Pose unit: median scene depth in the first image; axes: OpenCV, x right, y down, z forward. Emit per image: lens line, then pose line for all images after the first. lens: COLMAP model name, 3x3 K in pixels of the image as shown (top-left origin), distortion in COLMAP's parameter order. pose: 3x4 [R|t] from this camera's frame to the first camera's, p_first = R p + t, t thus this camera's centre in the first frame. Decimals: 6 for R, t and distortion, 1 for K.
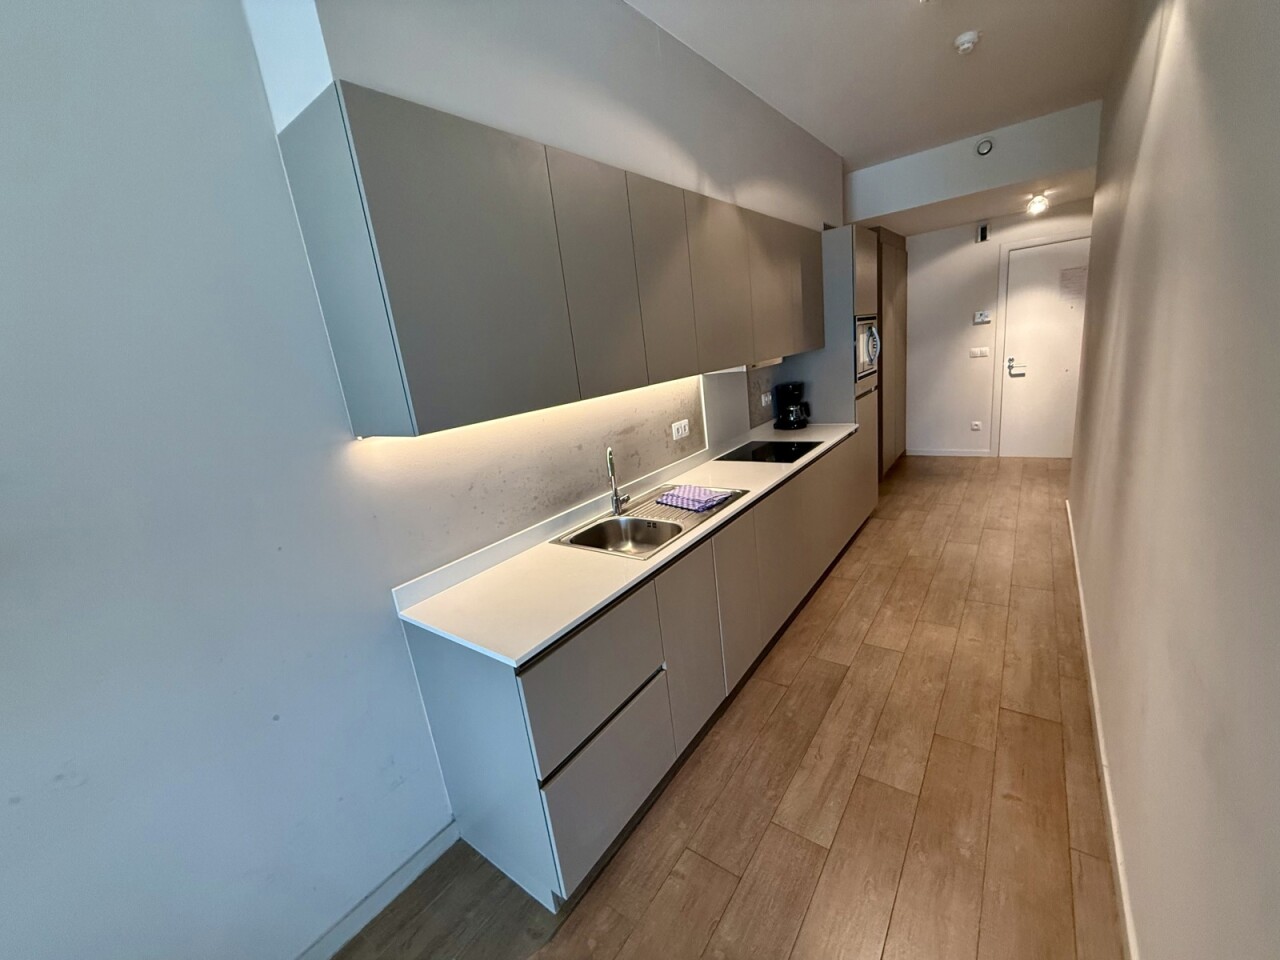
lens RADIAL K [[511.7, 0, 636.2], [0, 511.7, 478.4], [0, 0, 1]] dist [-0.002021, -0.000380]
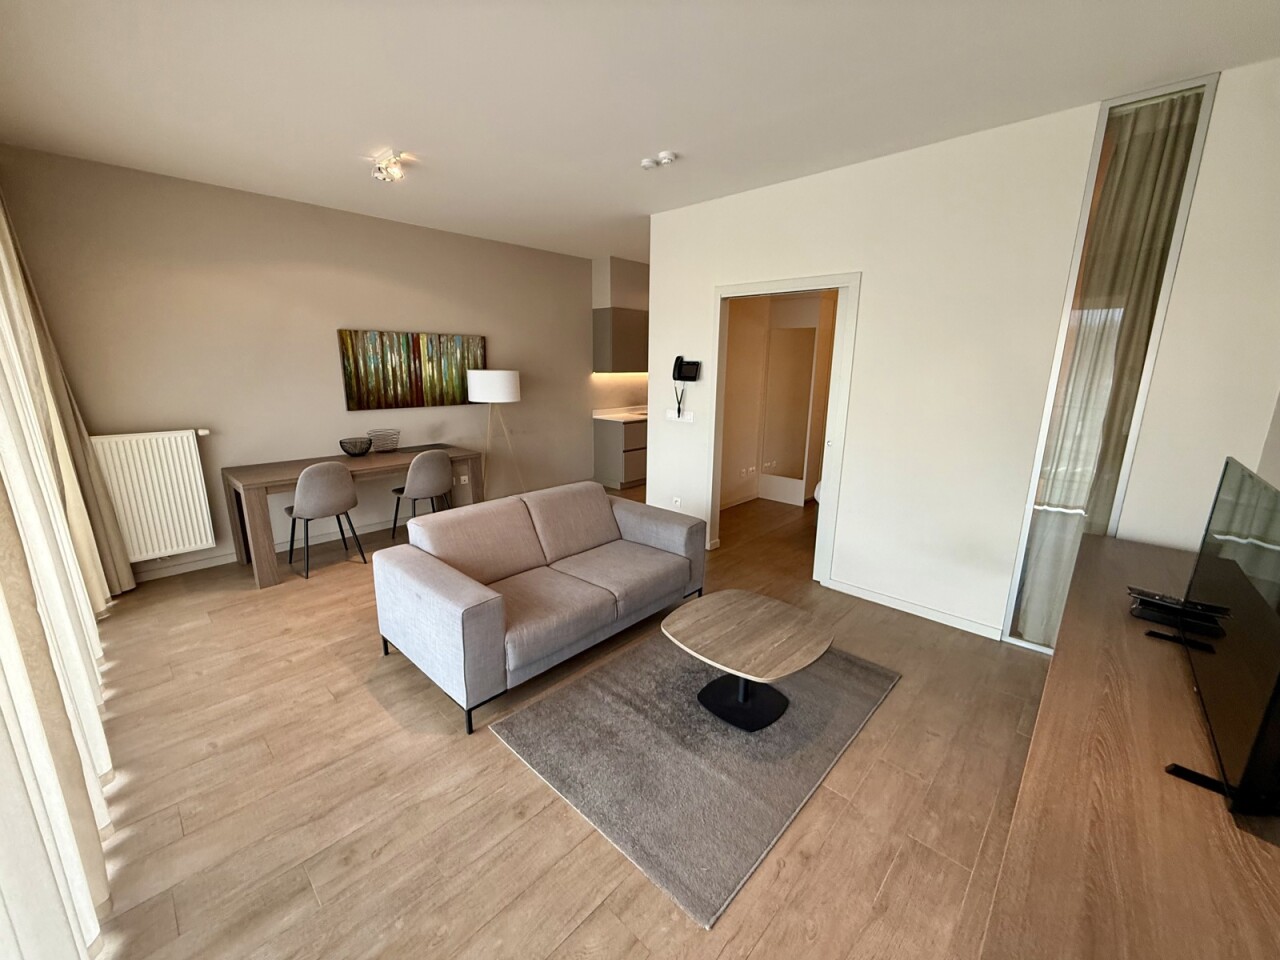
lens RADIAL K [[511.7, 0, 644.3], [0, 511.7, 479.3], [0, 0, 1]] dist [-0.002021, -0.000380]
pose [[0.986348, 0.148501, -0.071173, 0.172633], [-0.149321, 0.988769, -0.006315, 0.398514], [0.069436, 0.016857, 0.997444, -1.708288]]
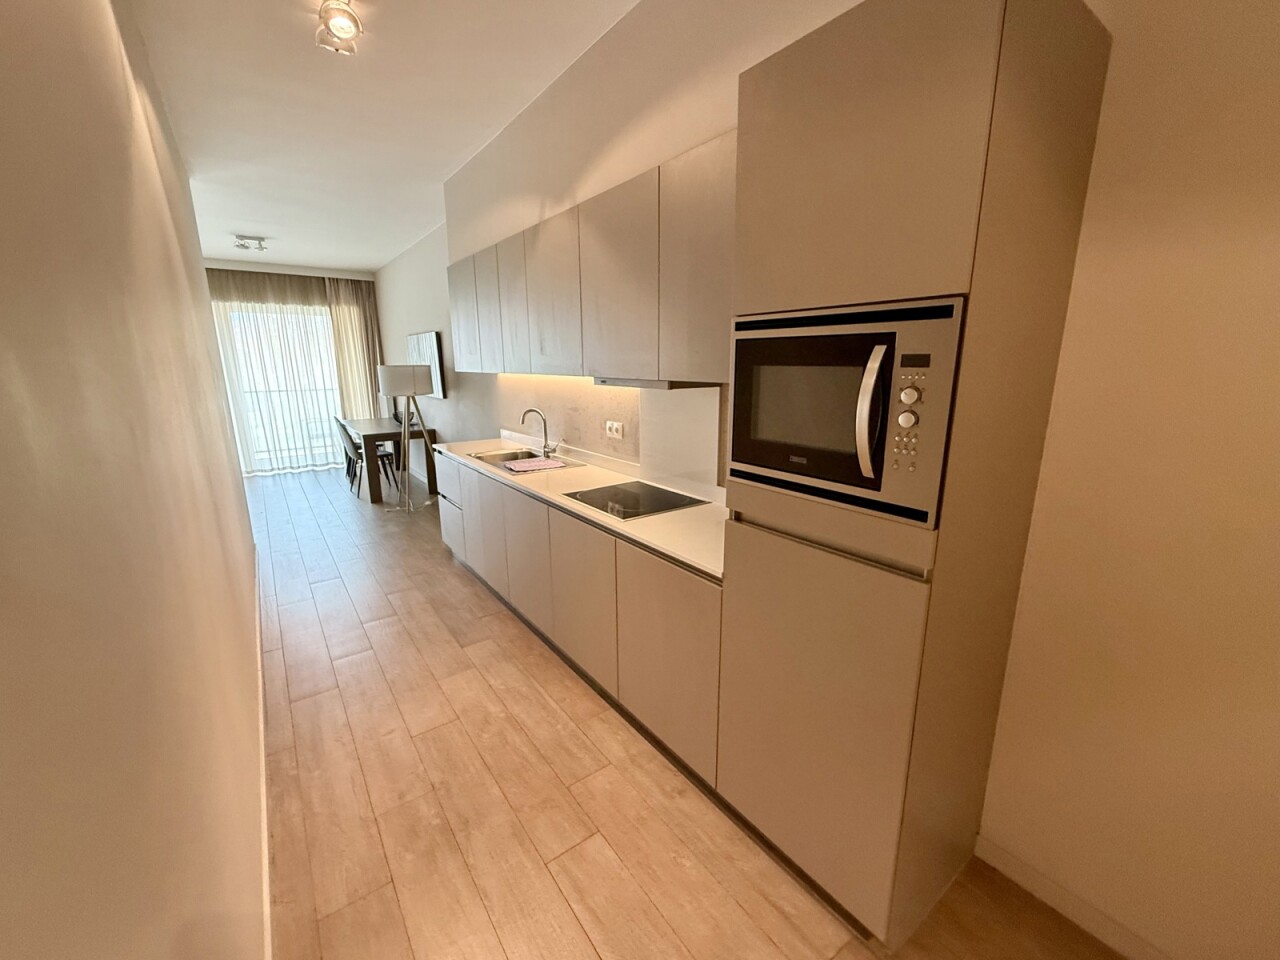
lens RADIAL K [[511.7, 0, 631.8], [0, 511.7, 474.0], [0, 0, 1]] dist [-0.002021, -0.000380]
pose [[-0.289433, 0.322206, -0.901339, 1.046261], [-0.193015, 0.902654, 0.384657, -0.423182], [0.937536, 0.285305, -0.199068, 1.274354]]
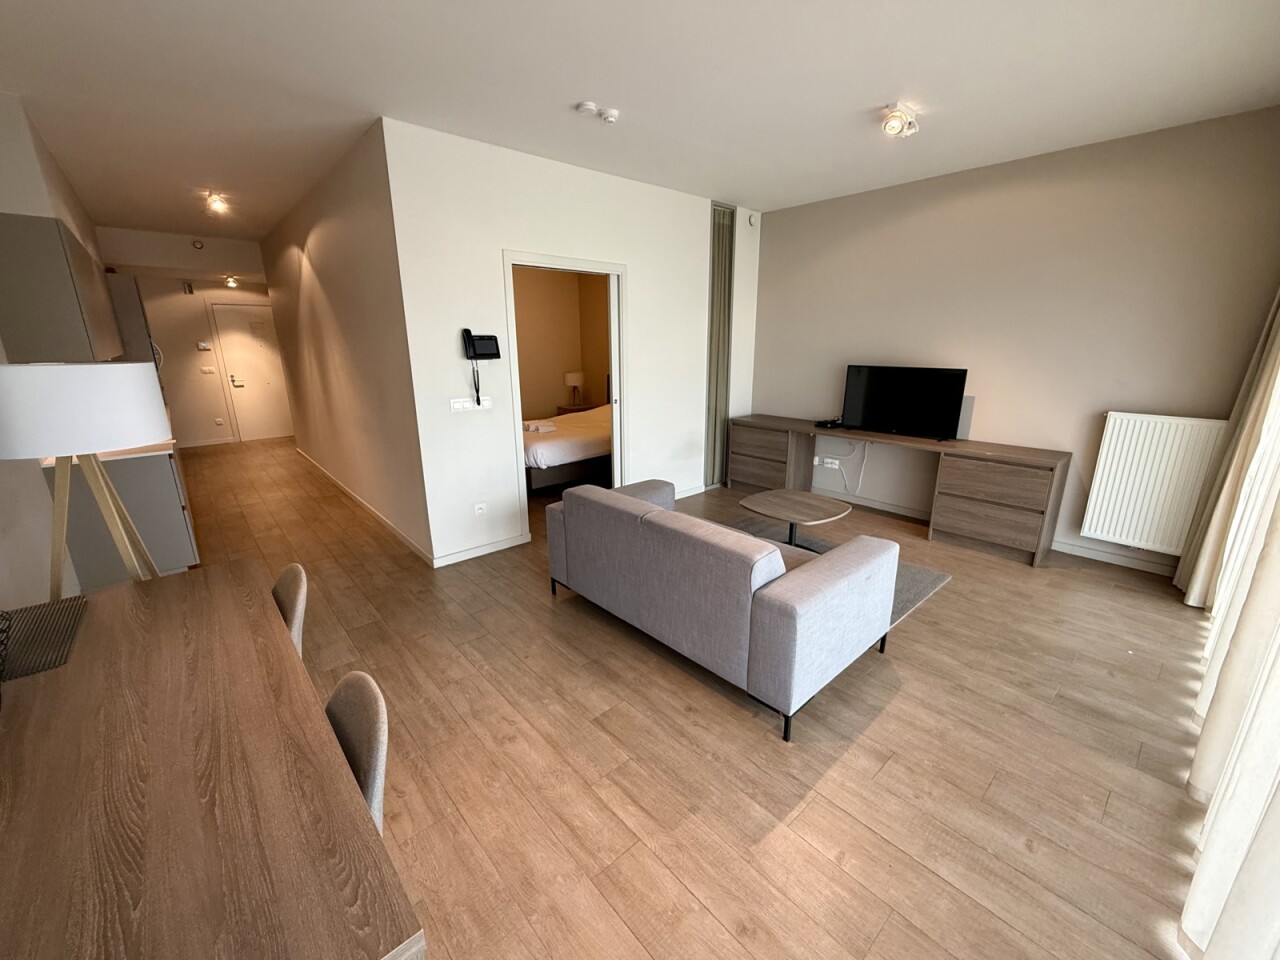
lens RADIAL K [[511.7, 0, 640.1], [0, 511.7, 478.0], [0, 0, 1]] dist [-0.002021, -0.000380]
pose [[0.193704, -0.143251, 0.970545, -1.010510], [0.218726, 0.970688, 0.099618, 0.324026], [-0.956367, 0.192987, 0.219359, -0.797760]]
